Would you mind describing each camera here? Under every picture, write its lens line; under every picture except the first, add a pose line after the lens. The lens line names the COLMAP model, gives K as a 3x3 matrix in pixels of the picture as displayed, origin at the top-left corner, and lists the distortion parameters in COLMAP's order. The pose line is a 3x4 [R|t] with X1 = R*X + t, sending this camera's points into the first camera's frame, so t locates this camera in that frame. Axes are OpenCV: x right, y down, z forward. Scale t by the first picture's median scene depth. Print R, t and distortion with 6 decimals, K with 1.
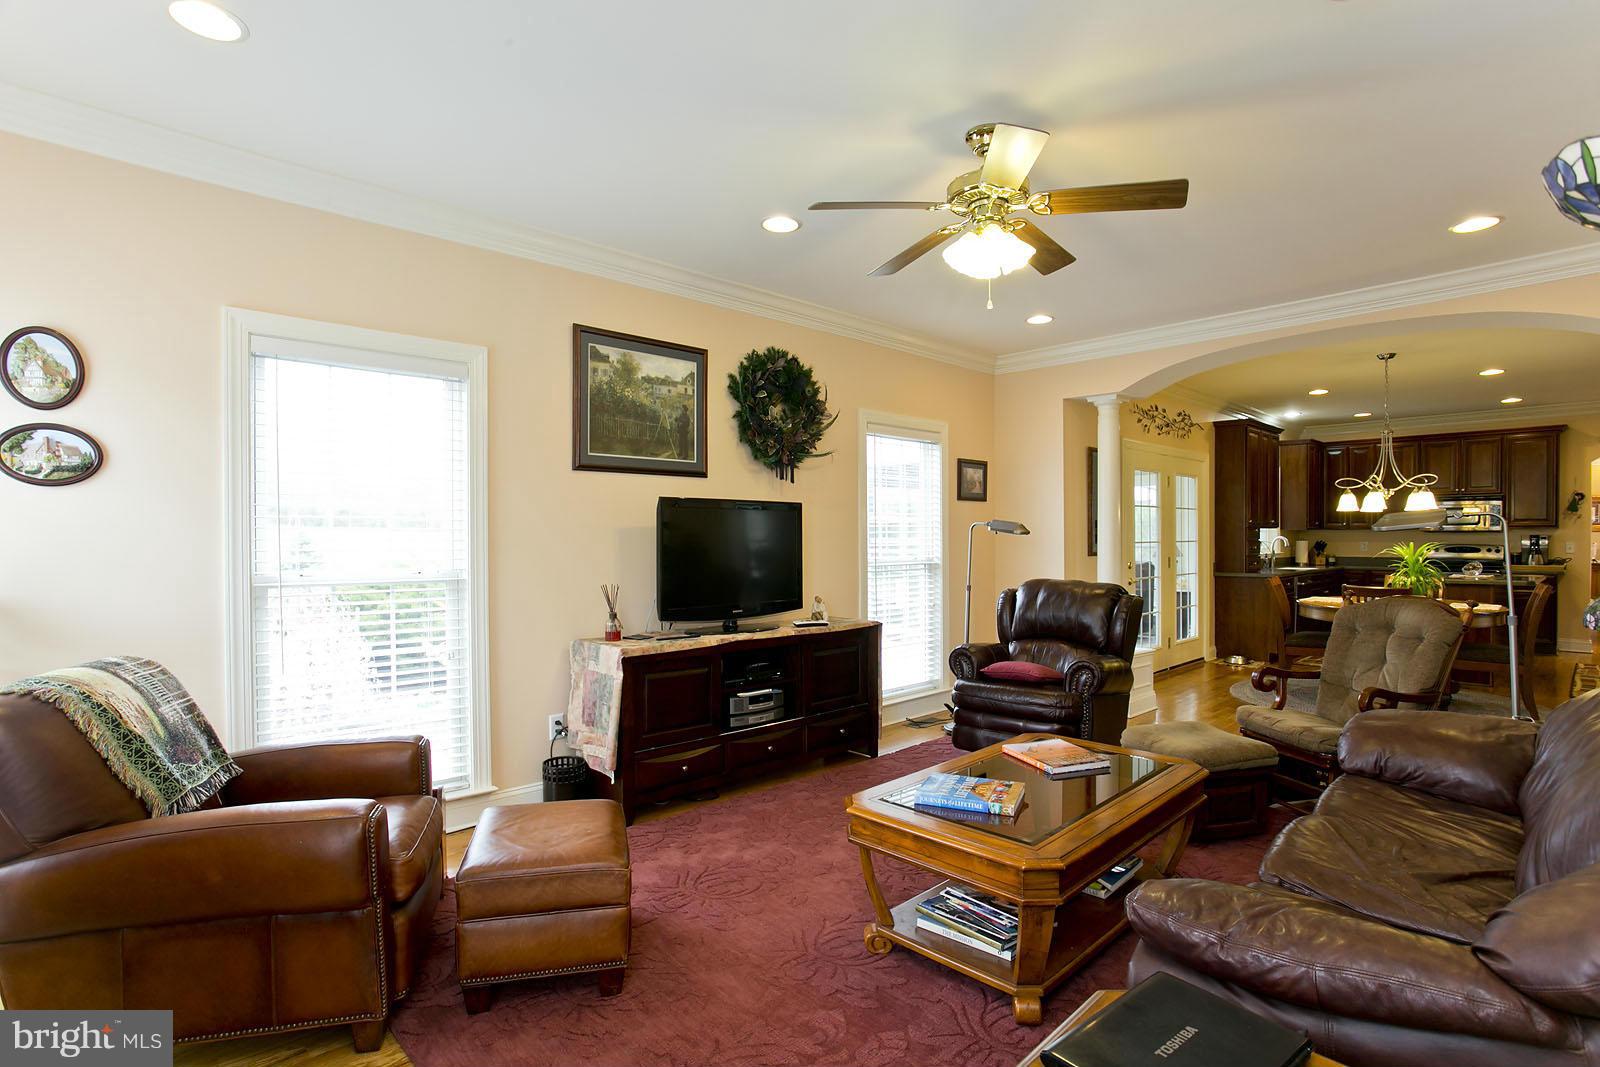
lens RADIAL K [[782.5, 0, 805.7], [0, 782.5, 540.6], [0, 0, 1]] dist [-0.029087, 0.009206]
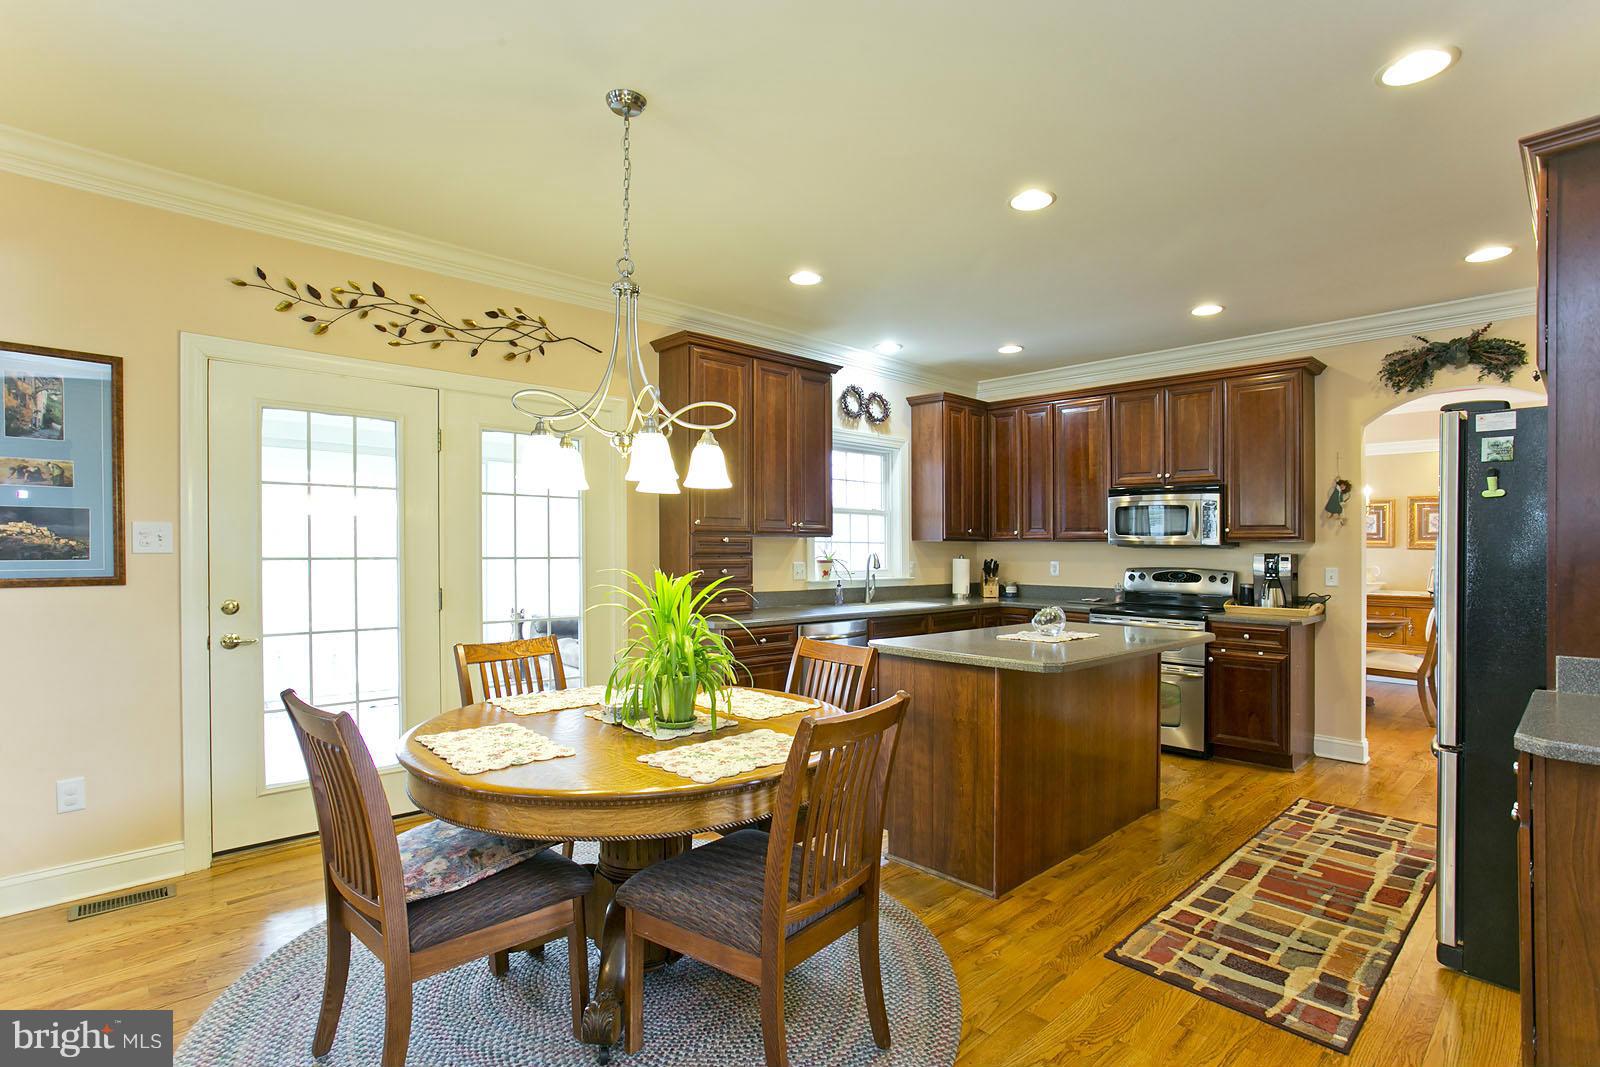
lens RADIAL K [[782.5, 0, 805.7], [0, 782.5, 540.6], [0, 0, 1]] dist [-0.029087, 0.009206]
pose [[0.999892, 0.009794, 0.010929, 0.590406], [-0.009627, 0.999838, -0.015178, -0.004924], [-0.011076, 0.015071, 0.999825, 0.420355]]
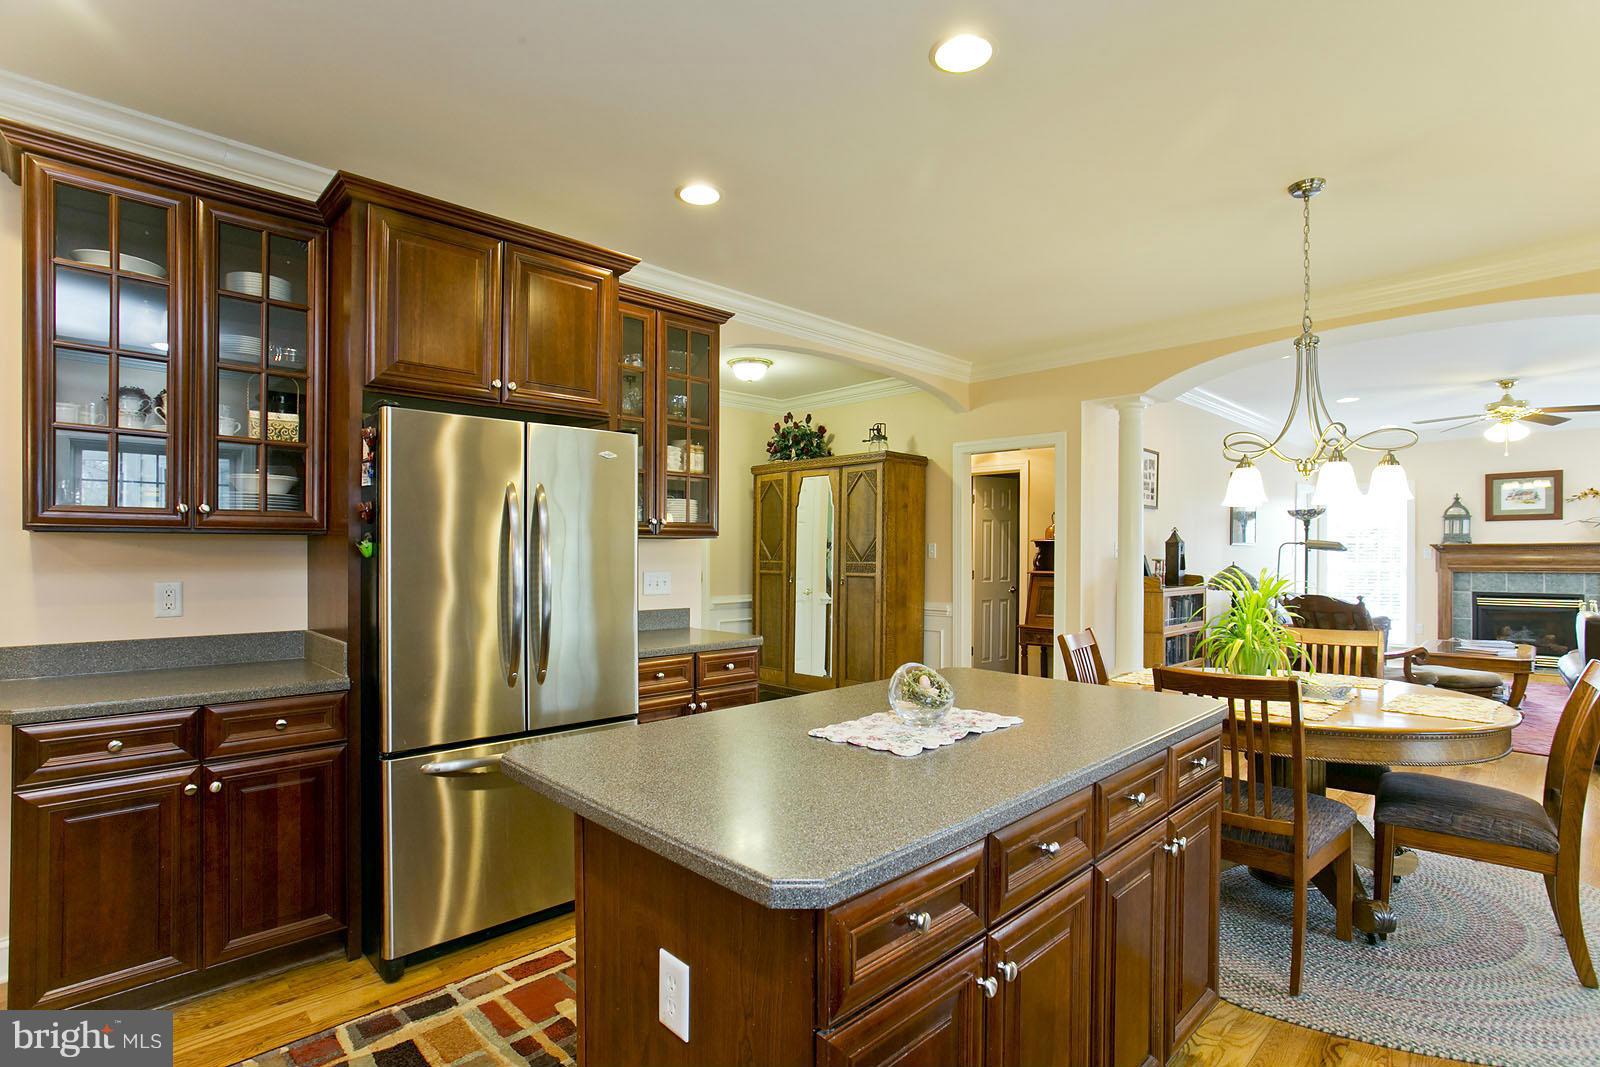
lens RADIAL K [[782.5, 0, 805.7], [0, 782.5, 540.6], [0, 0, 1]] dist [-0.029087, 0.009206]
pose [[-0.999988, 0.004648, 0.001840, 0.753906], [0.004631, 0.999947, -0.009227, -0.008519], [-0.001883, -0.009219, -0.999956, 1.041403]]
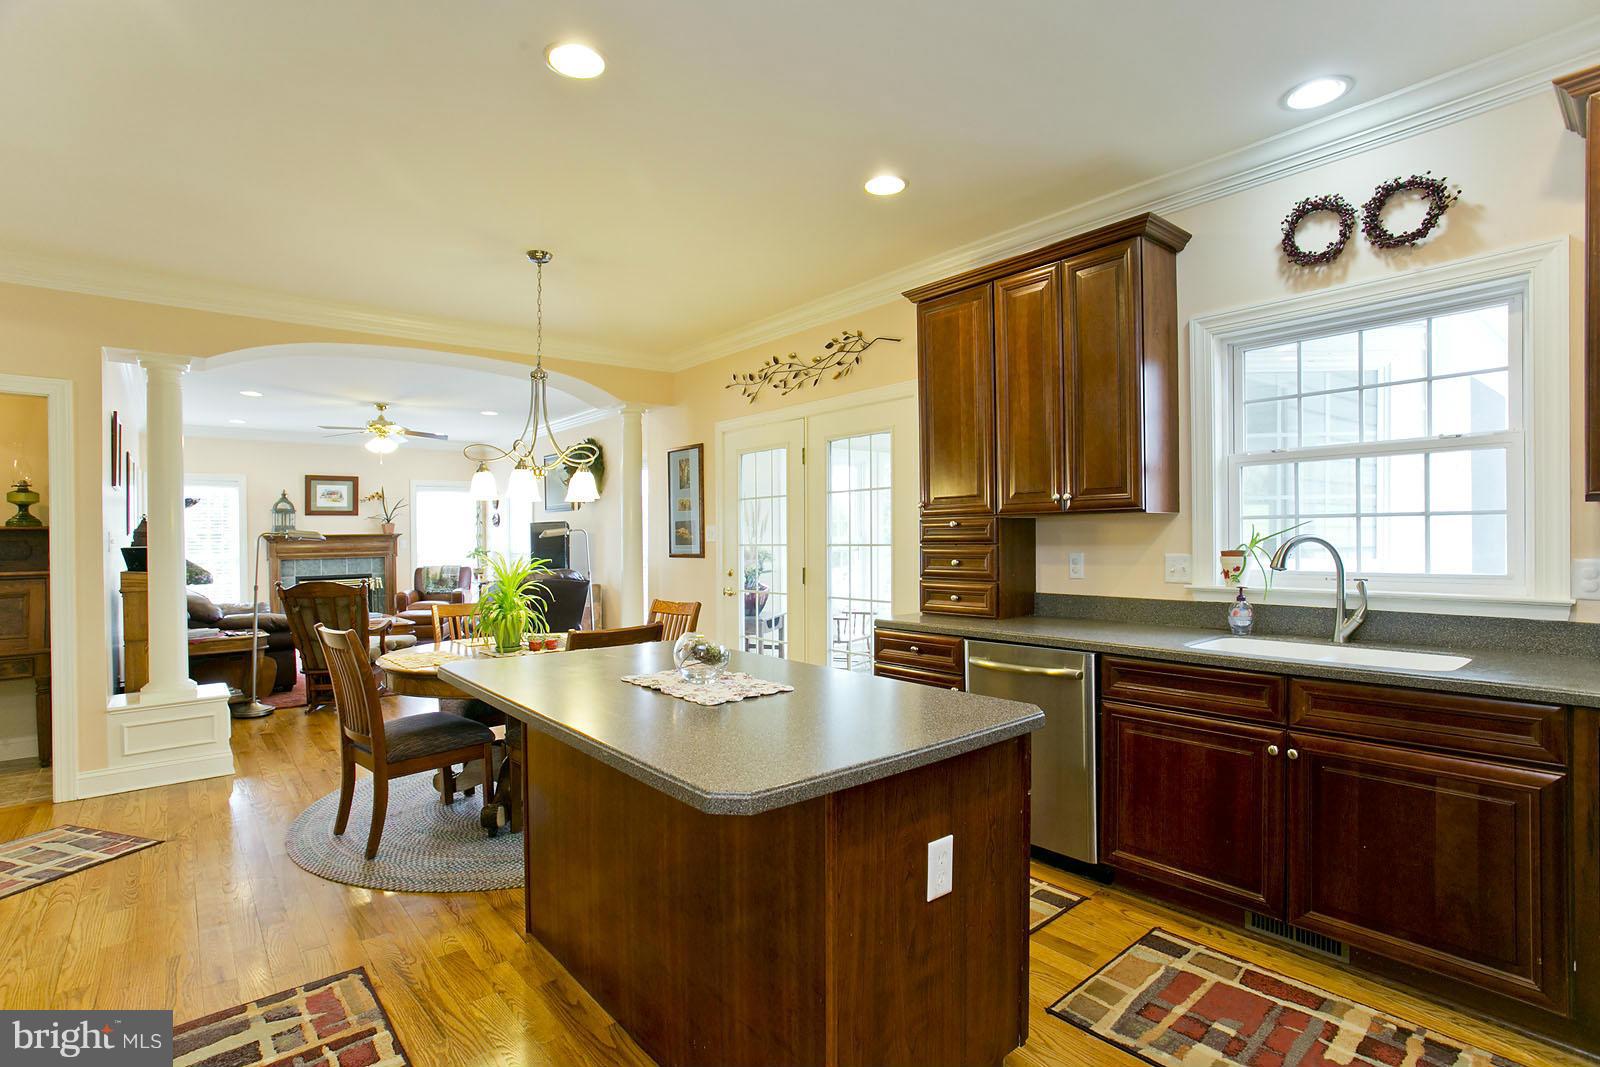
lens RADIAL K [[782.5, 0, 805.7], [0, 782.5, 540.6], [0, 0, 1]] dist [-0.029087, 0.009206]
pose [[-0.052172, 0.010790, -0.998580, 0.965757], [0.006115, 0.999926, 0.010485, -0.008353], [0.998619, -0.005559, -0.052234, 0.878378]]
